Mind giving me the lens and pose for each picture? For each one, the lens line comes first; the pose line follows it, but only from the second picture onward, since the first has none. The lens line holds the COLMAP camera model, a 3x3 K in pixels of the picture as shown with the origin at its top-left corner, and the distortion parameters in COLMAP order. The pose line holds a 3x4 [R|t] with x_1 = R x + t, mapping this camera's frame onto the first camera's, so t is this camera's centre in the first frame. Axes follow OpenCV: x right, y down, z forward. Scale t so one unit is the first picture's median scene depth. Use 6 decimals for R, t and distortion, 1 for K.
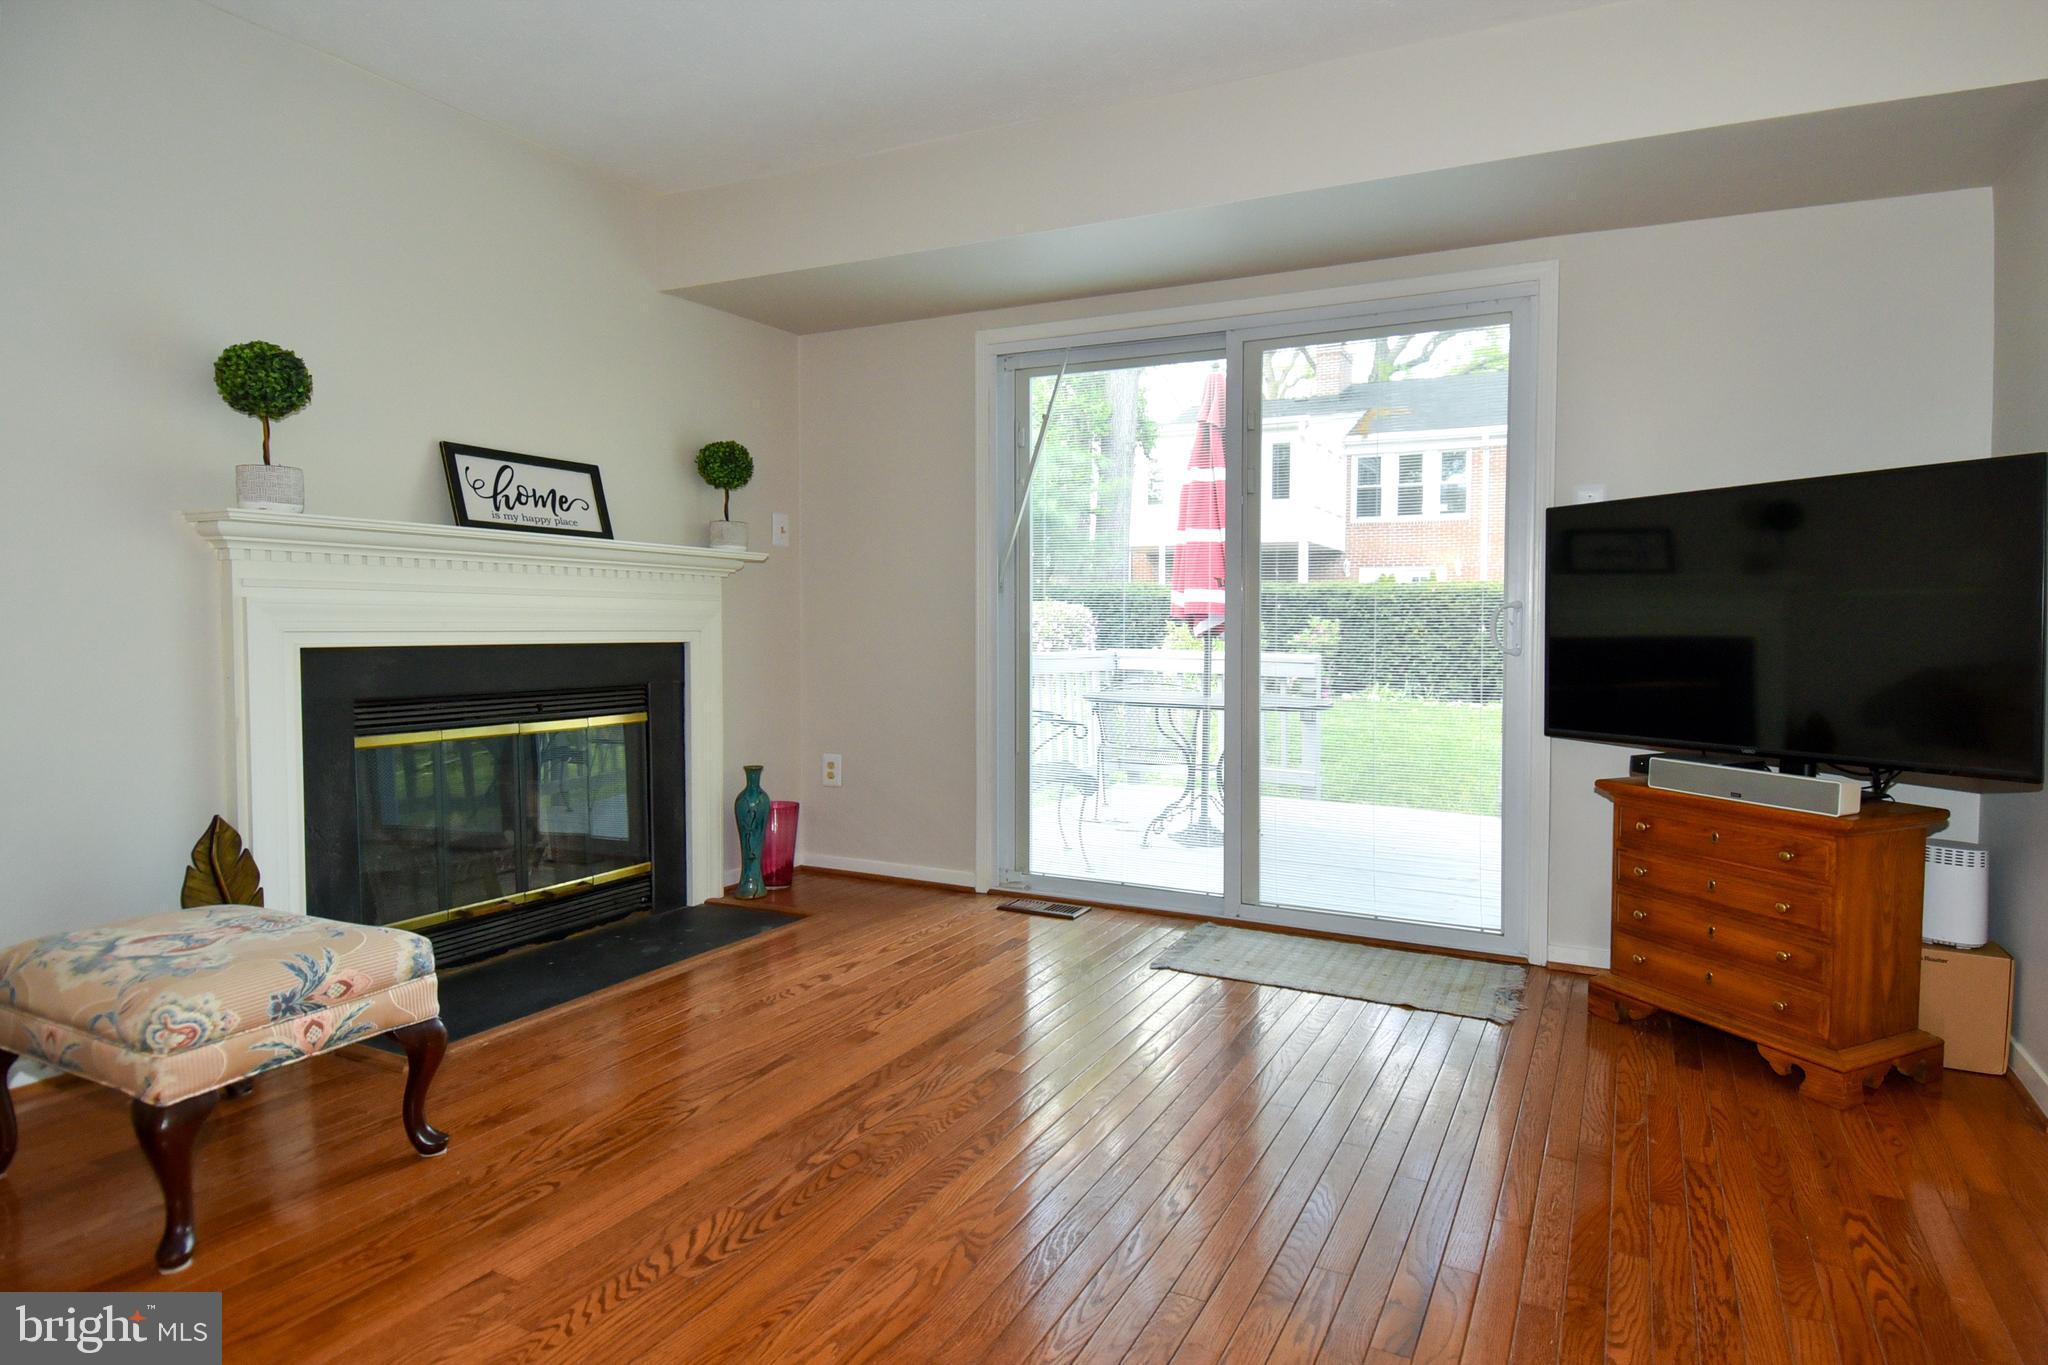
lens RADIAL K [[1026.6, 0, 1006.1], [0, 1026.6, 657.2], [0, 0, 1]] dist [0.043178, -0.037513]
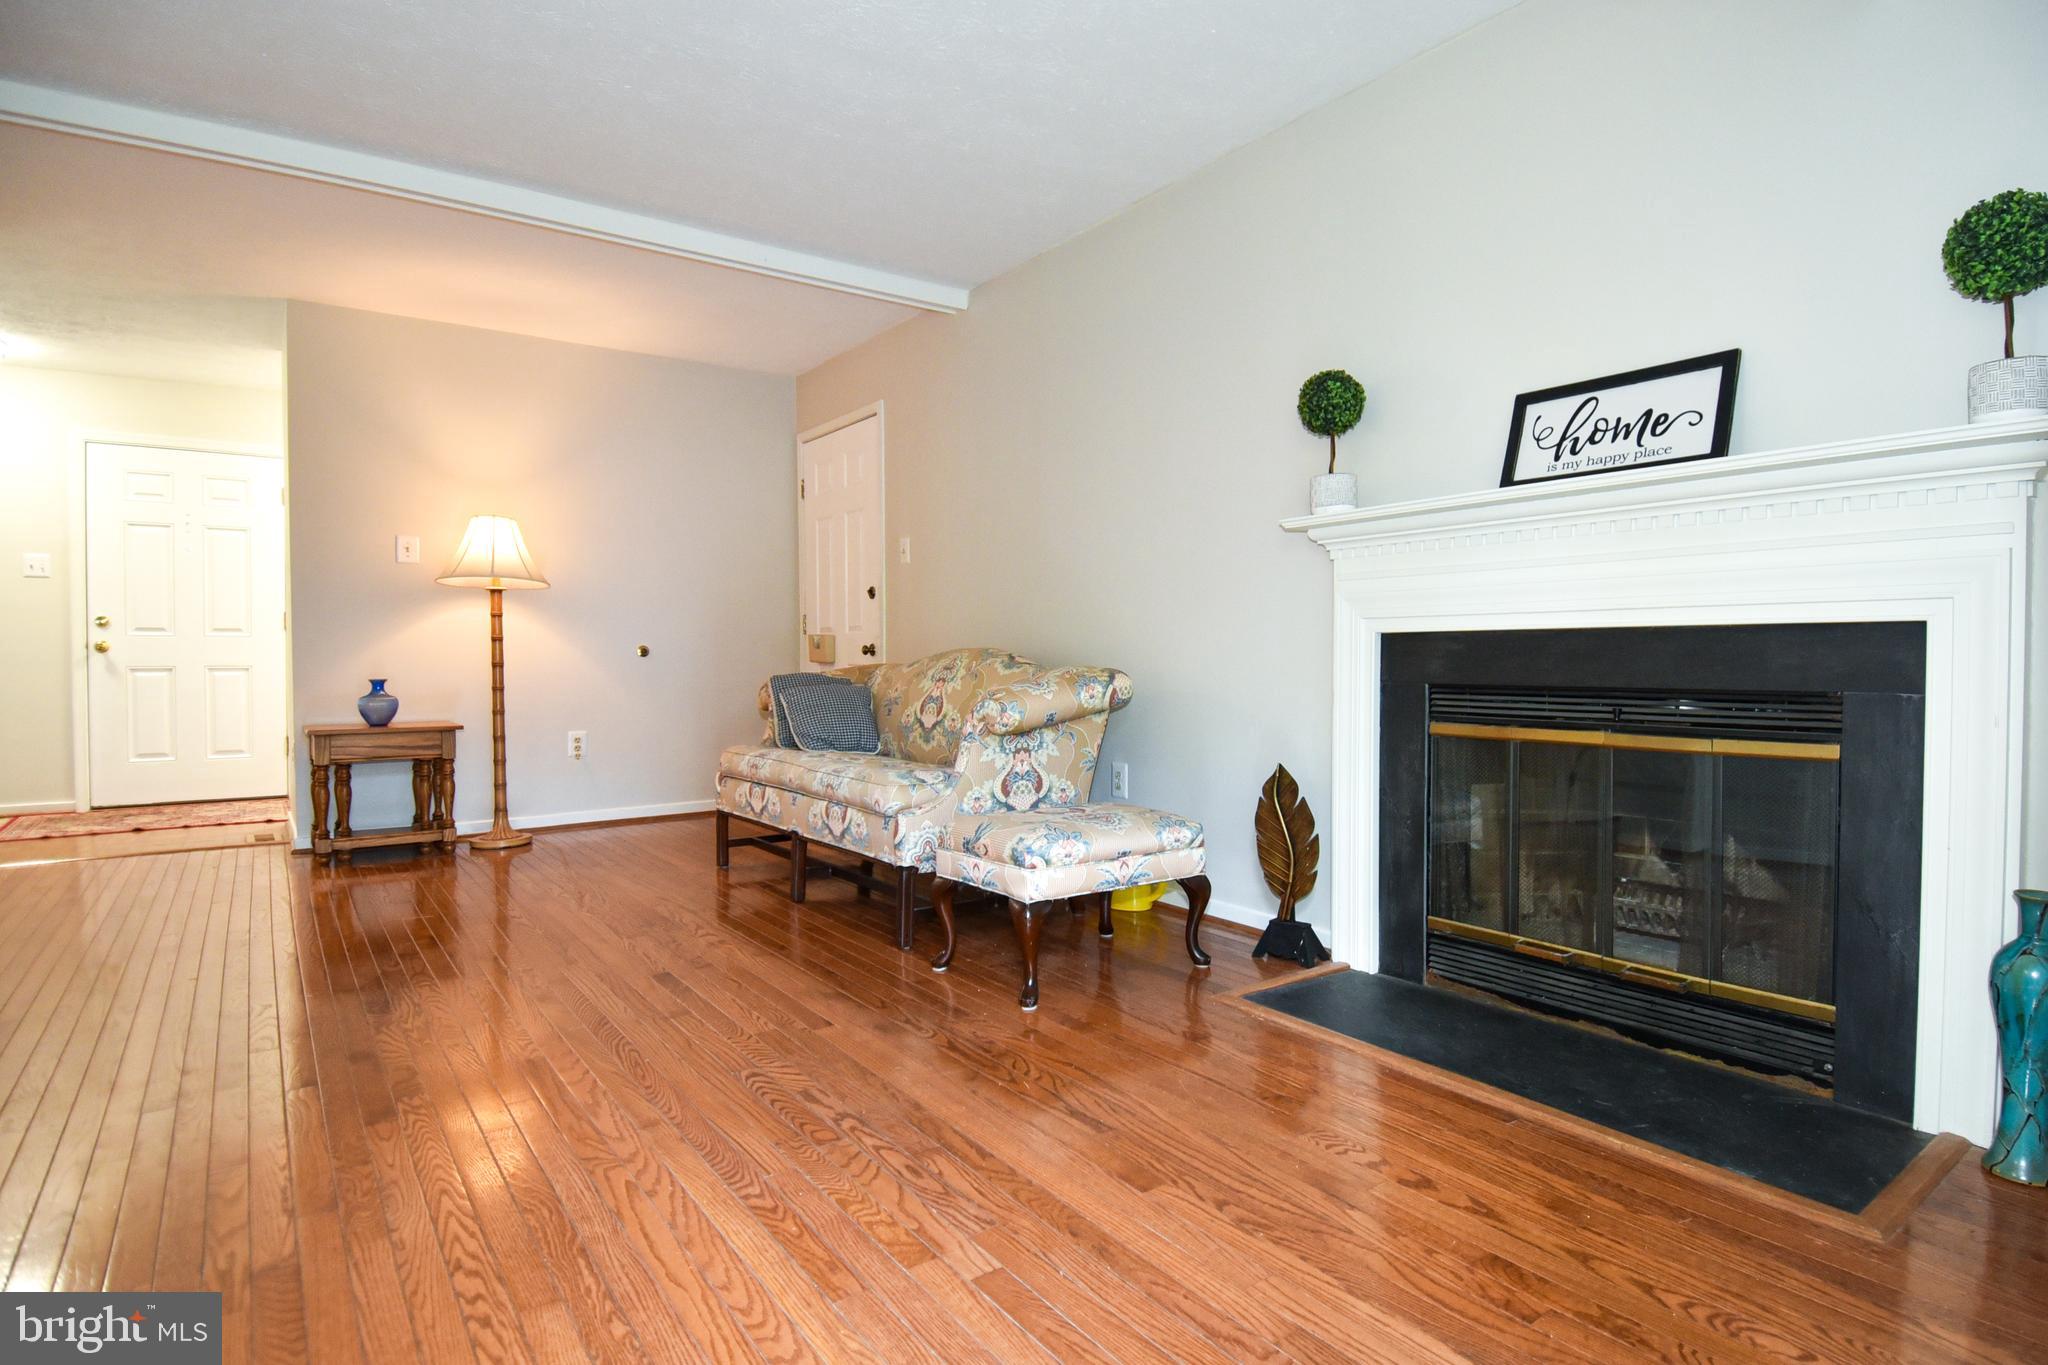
lens RADIAL K [[1037.6, 0, 1033.5], [0, 1037.6, 669.8], [0, 0, 1]] dist [0.085832, -0.083706]
pose [[-0.370943, 0.015037, -0.928534, 0.409645], [-0.025144, 0.999340, 0.026228, 0.008655], [0.928315, 0.033076, -0.370320, 0.906102]]
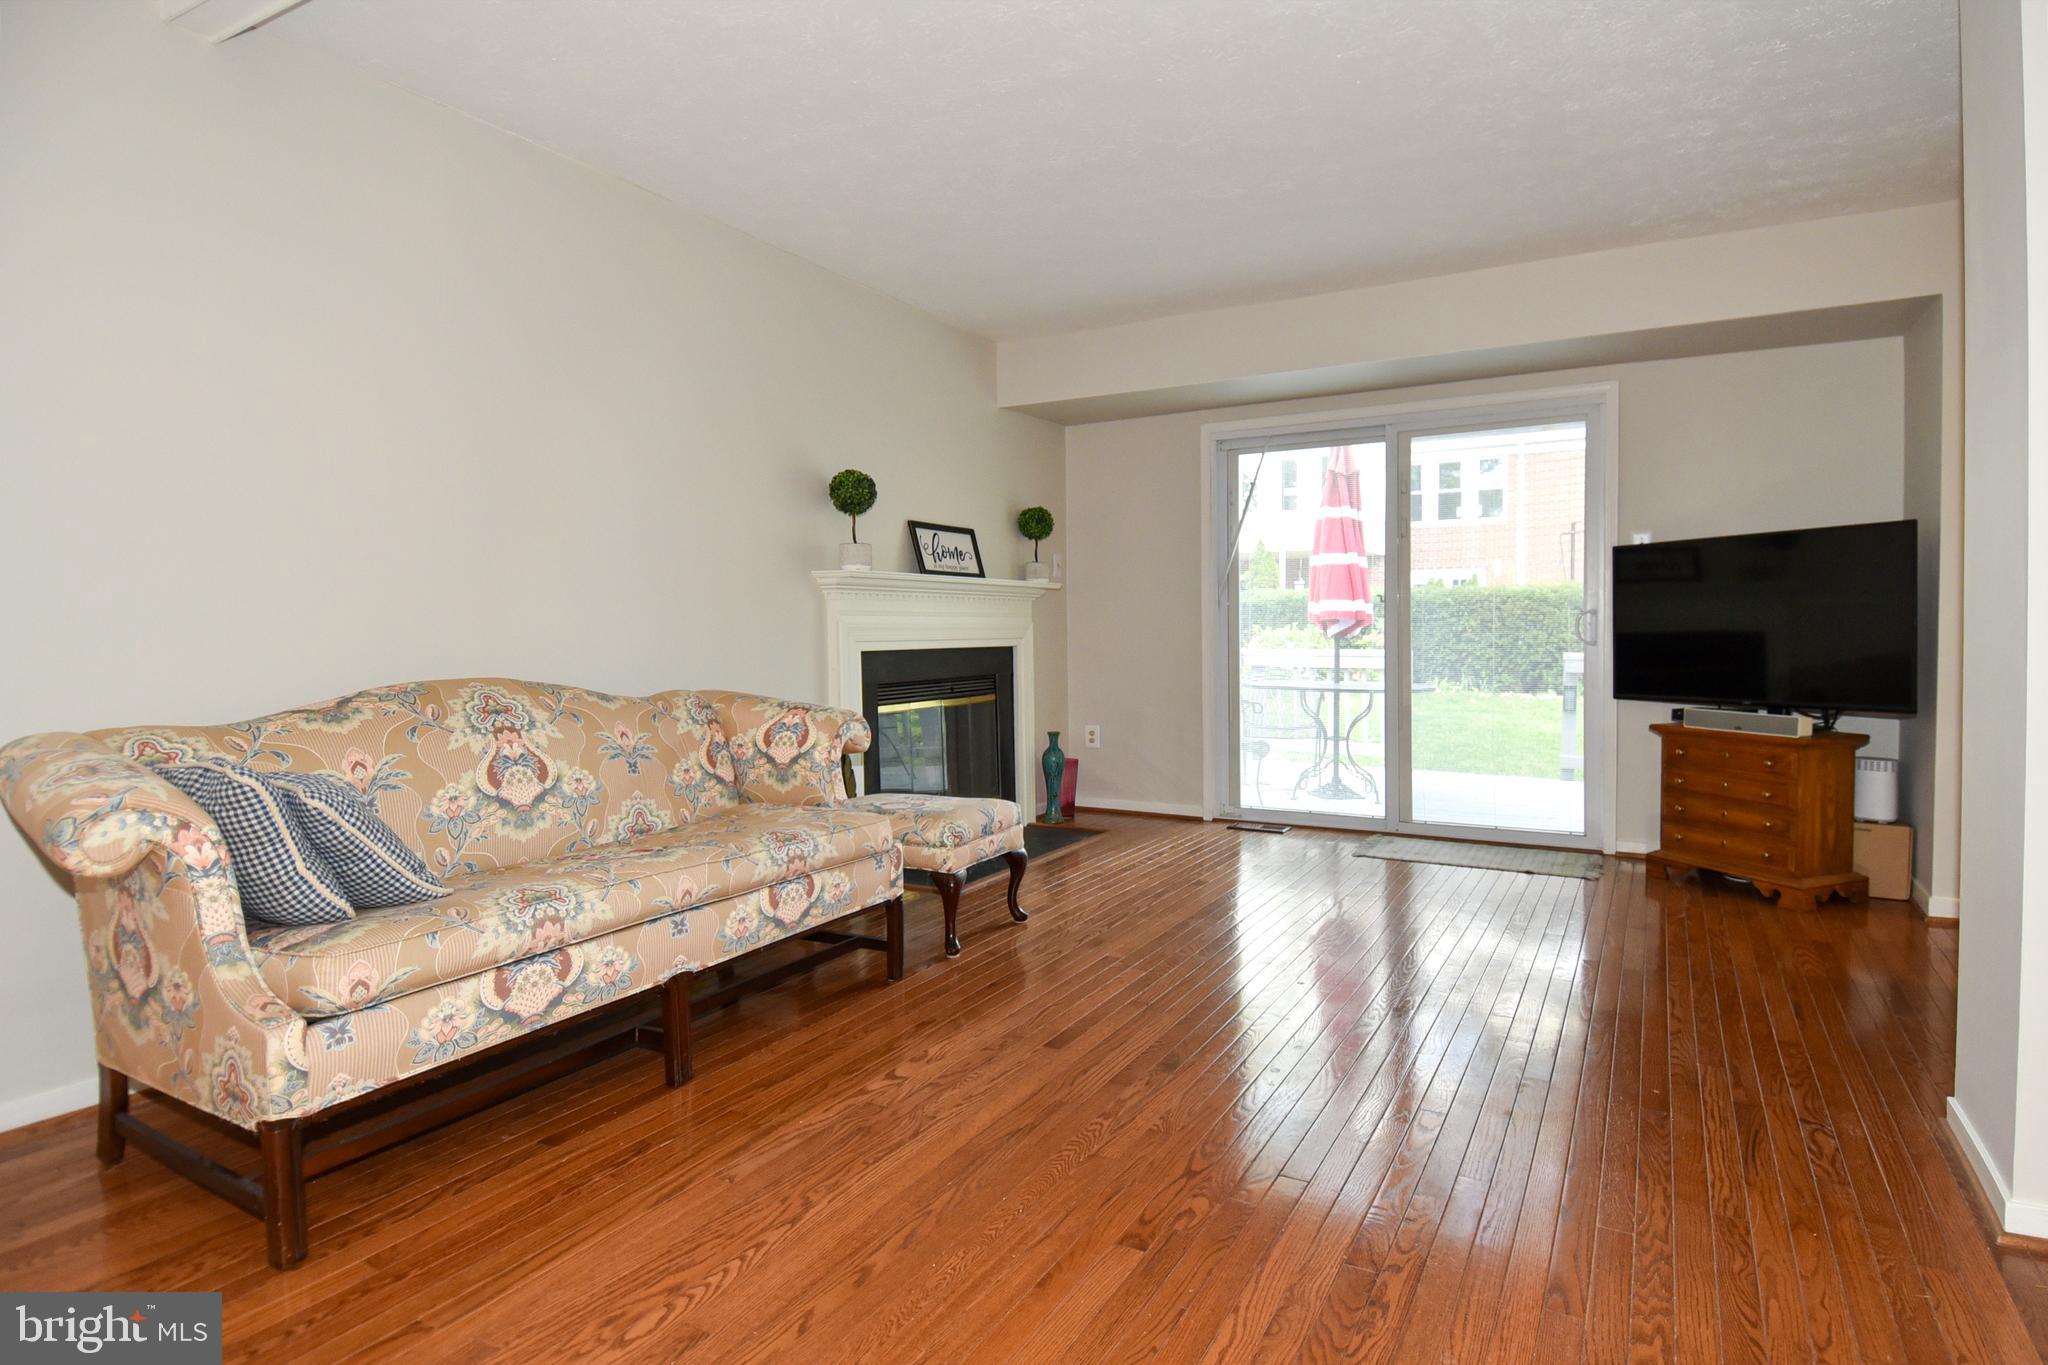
lens RADIAL K [[1037.6, 0, 1033.5], [0, 1037.6, 669.8], [0, 0, 1]] dist [0.085832, -0.083706]
pose [[0.999856, -0.015847, 0.005993, -0.344766], [0.015809, 0.999855, 0.006314, 0.011715], [-0.006093, -0.006219, 0.999962, -0.550806]]
